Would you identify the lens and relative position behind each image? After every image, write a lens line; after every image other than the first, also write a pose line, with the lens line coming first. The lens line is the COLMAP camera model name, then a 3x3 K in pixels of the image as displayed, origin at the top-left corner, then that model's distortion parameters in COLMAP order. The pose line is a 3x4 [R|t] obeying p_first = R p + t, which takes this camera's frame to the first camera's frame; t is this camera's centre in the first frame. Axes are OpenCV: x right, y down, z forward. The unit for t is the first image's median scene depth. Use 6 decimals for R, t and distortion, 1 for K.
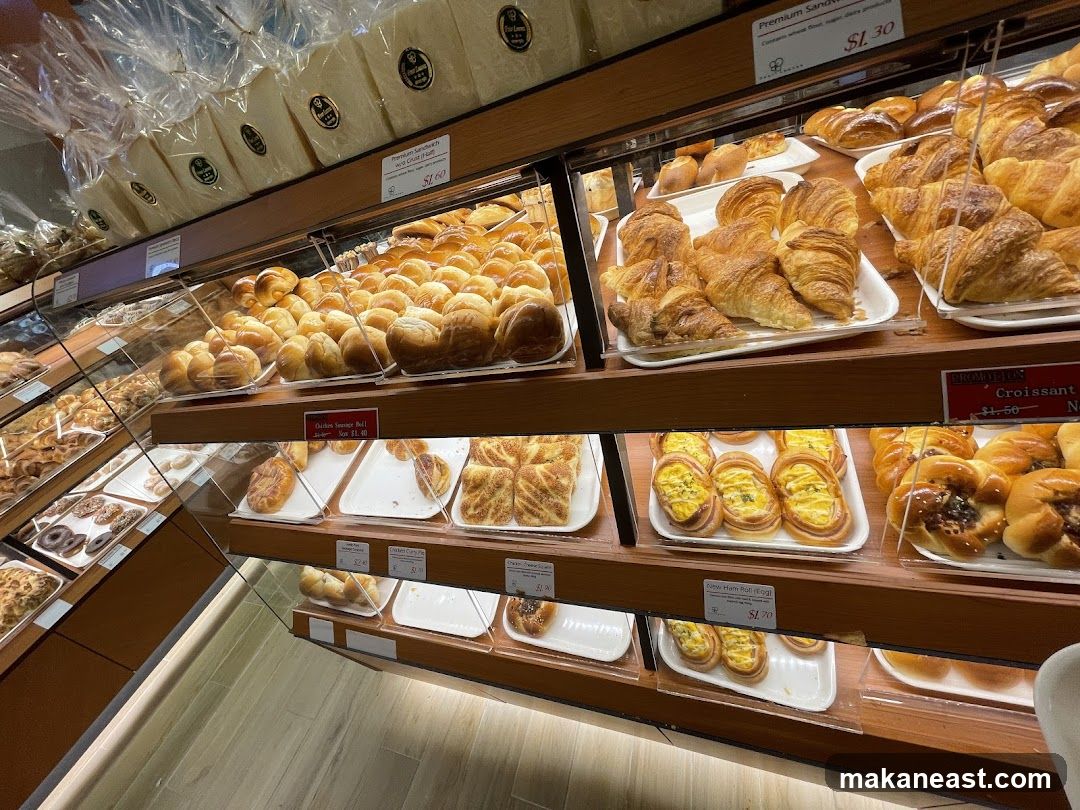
lens RADIAL K [[439.4, 0, 539.8], [0, 439.4, 405.6], [0, 0, 1]] dist [0.001601, -0.001346]
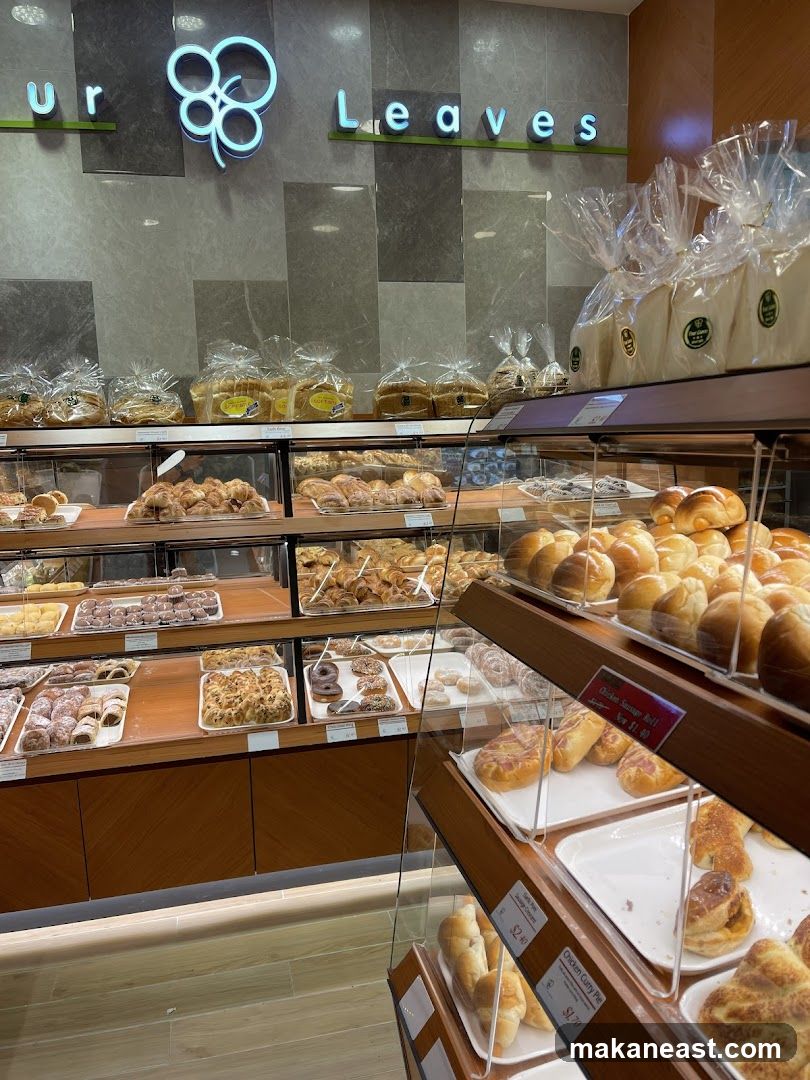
lens RADIAL K [[862.9, 0, 403.0], [0, 862.9, 542.4], [0, 0, 1]] dist [0.028030, -0.009146]
pose [[0.498586, 0.386797, -0.775758, 0.126166], [-0.620024, 0.784549, -0.007315, 0.035284], [0.605790, 0.484635, 0.630988, -0.036781]]
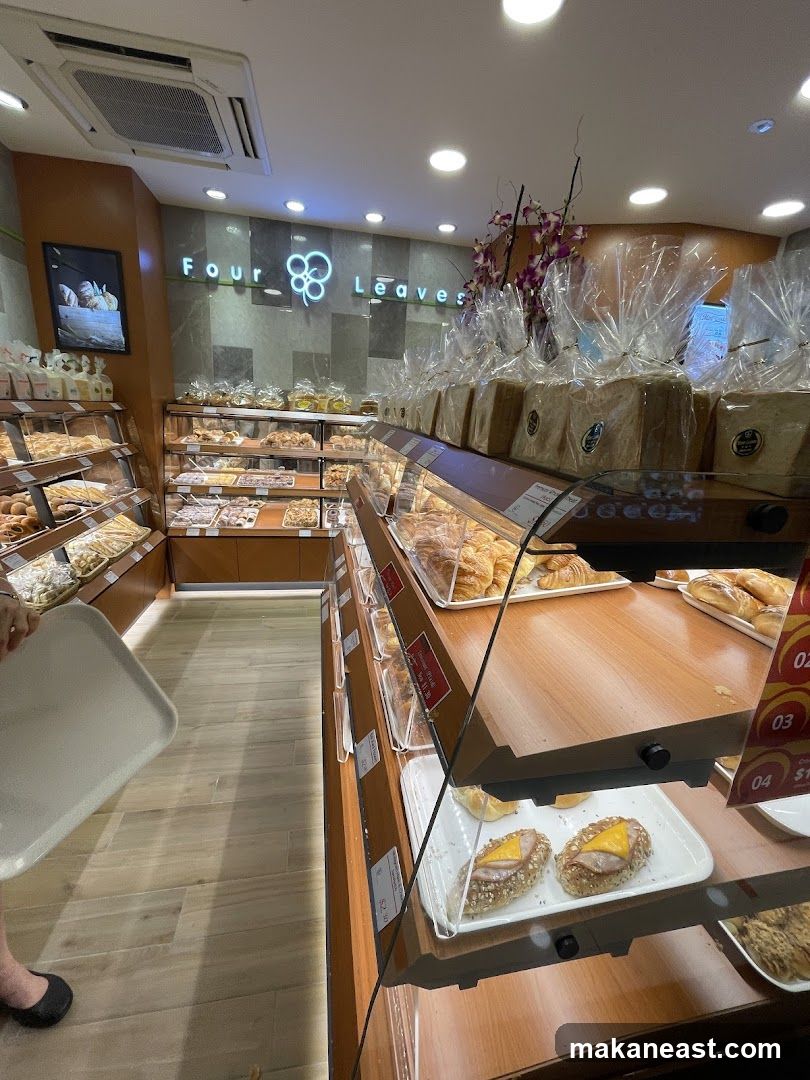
lens RADIAL K [[439.4, 0, 398.7], [0, 439.4, 525.2], [0, 0, 1]] dist [0.001601, -0.001346]
pose [[0.423581, 0.529902, -0.734699, 0.680718], [-0.693668, 0.711354, 0.113138, -0.127405], [0.582583, 0.461714, 0.668892, -0.213828]]
